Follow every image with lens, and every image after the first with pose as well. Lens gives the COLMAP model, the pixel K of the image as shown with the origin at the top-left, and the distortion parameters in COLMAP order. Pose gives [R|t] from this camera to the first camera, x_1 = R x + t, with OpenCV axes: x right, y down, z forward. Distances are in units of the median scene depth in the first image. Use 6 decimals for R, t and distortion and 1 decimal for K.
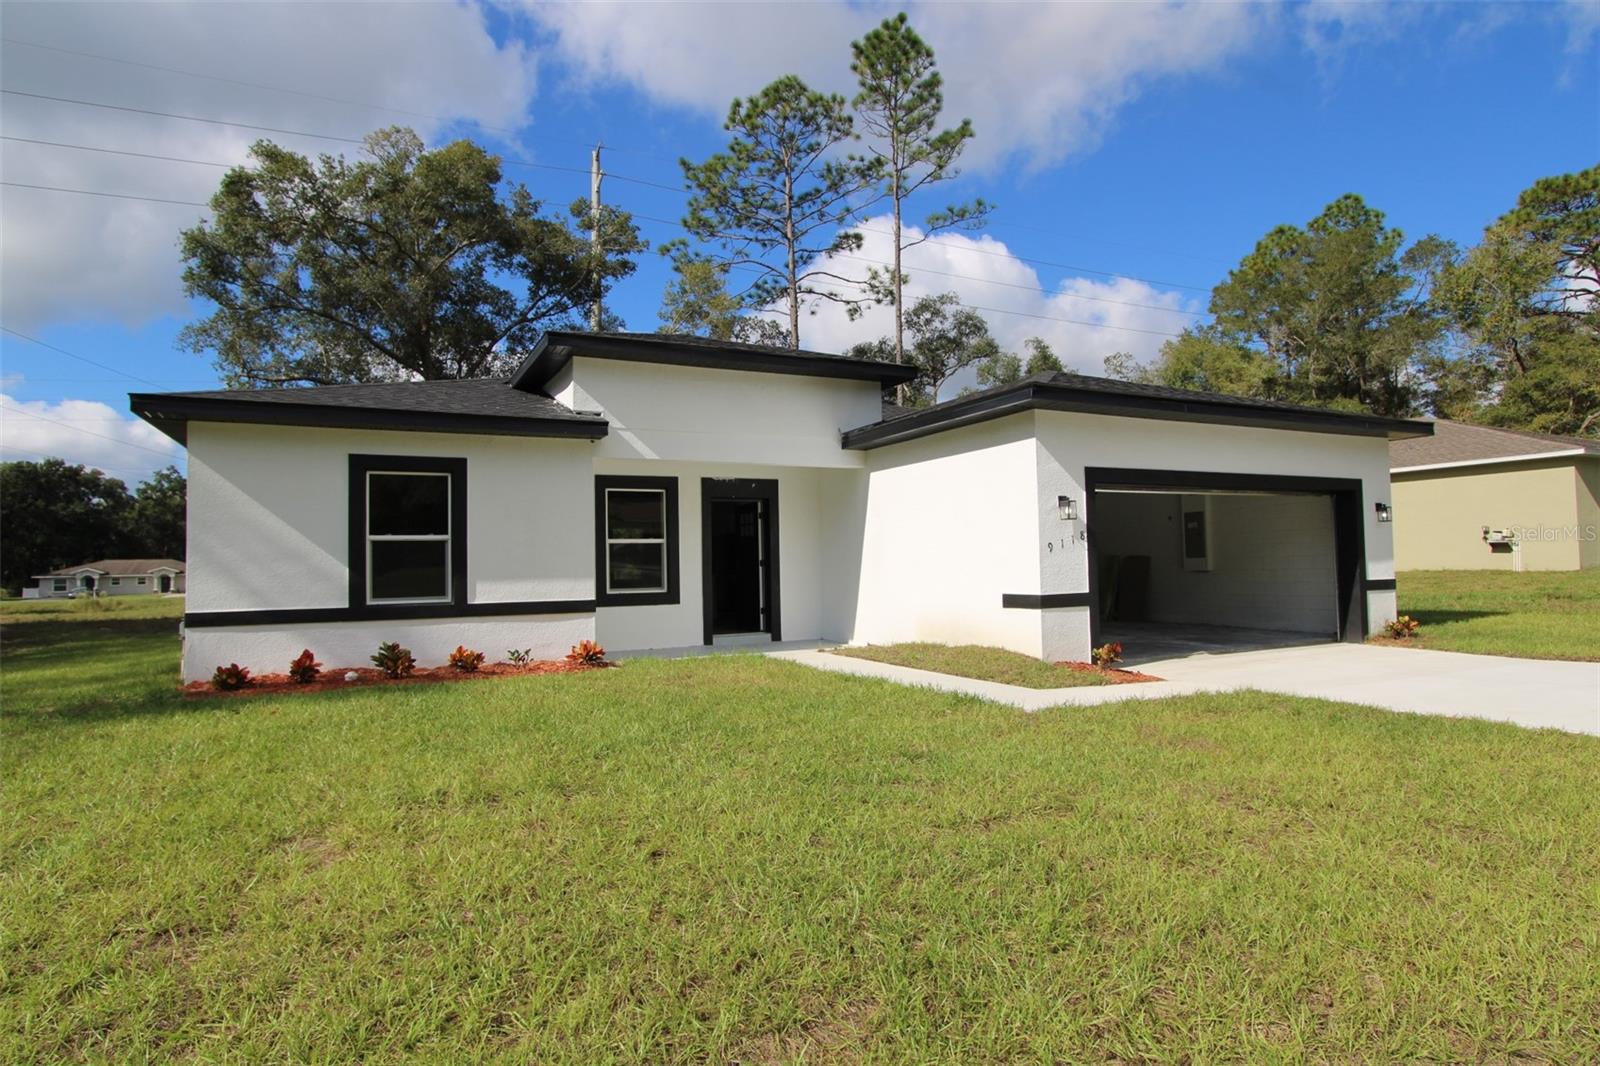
lens RADIAL K [[862.4, 0, 787.1], [0, 862.4, 534.5], [0, 0, 1]] dist [-0.012490, -0.000101]
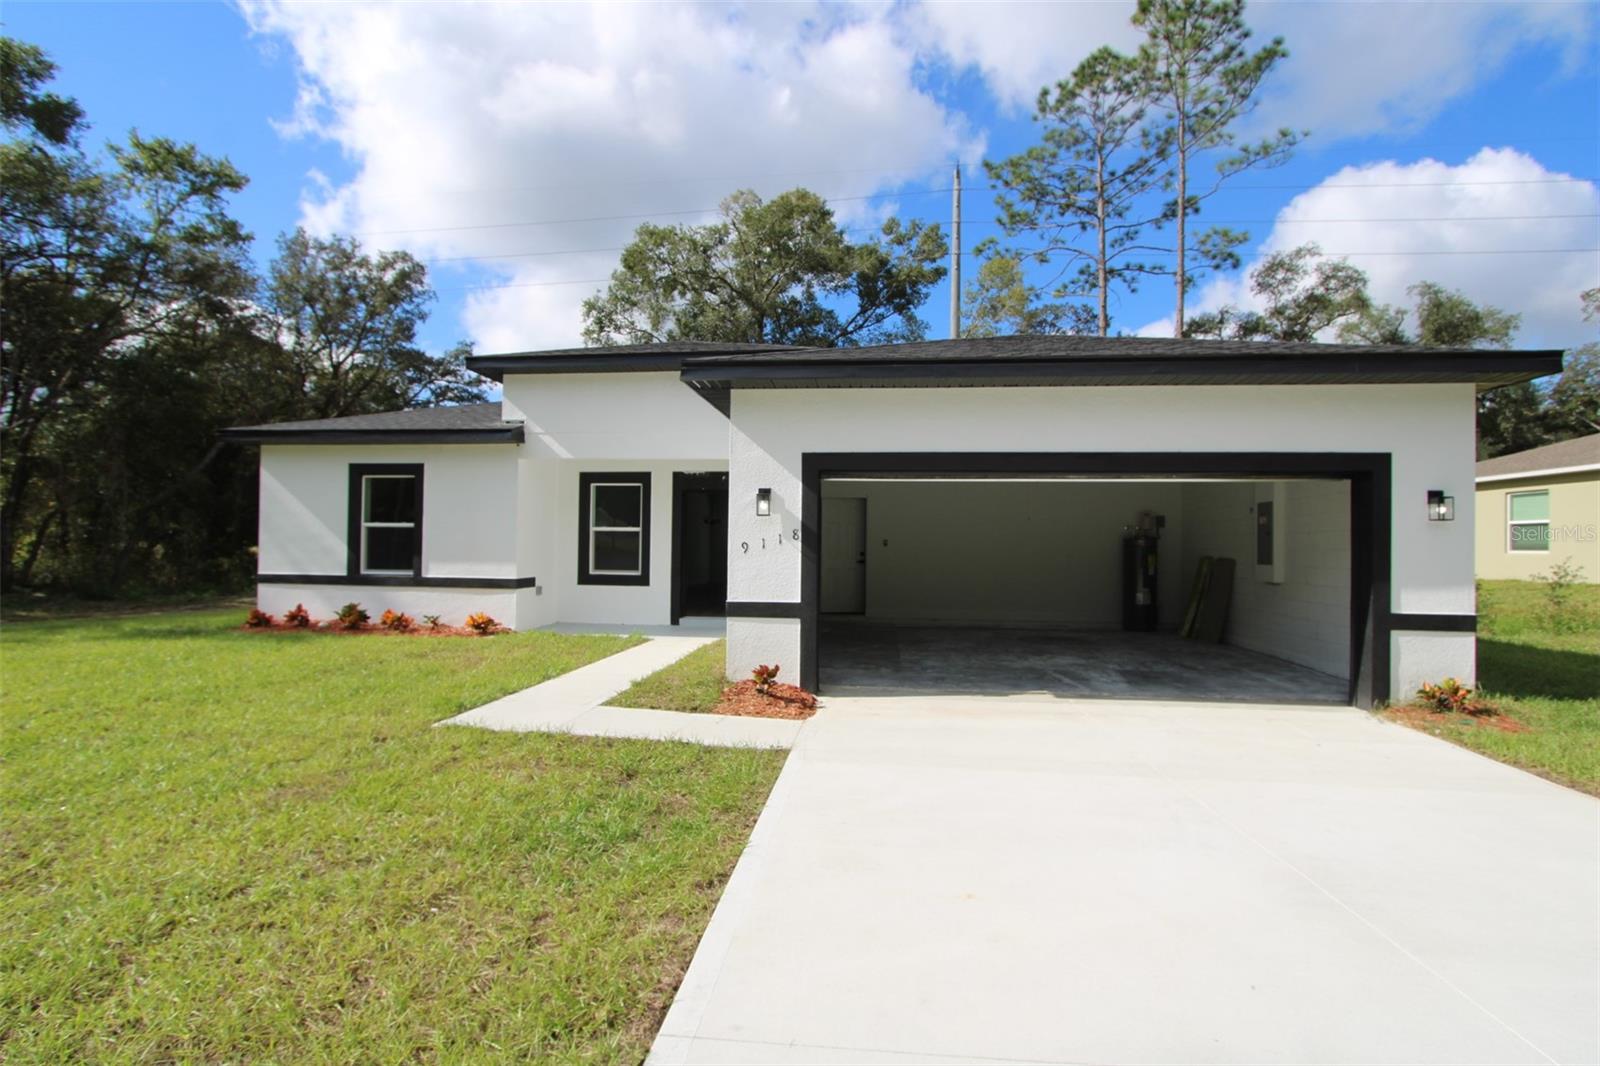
lens RADIAL K [[760.0, 0, 807.6], [0, 760.0, 538.4], [0, 0, 1]] dist [-0.026082, 0.009298]
pose [[0.844247, 0.025052, -0.535368, 0.557927], [-0.009092, 0.999433, 0.032430, -0.014580], [0.535877, -0.022512, 0.843996, 0.276349]]
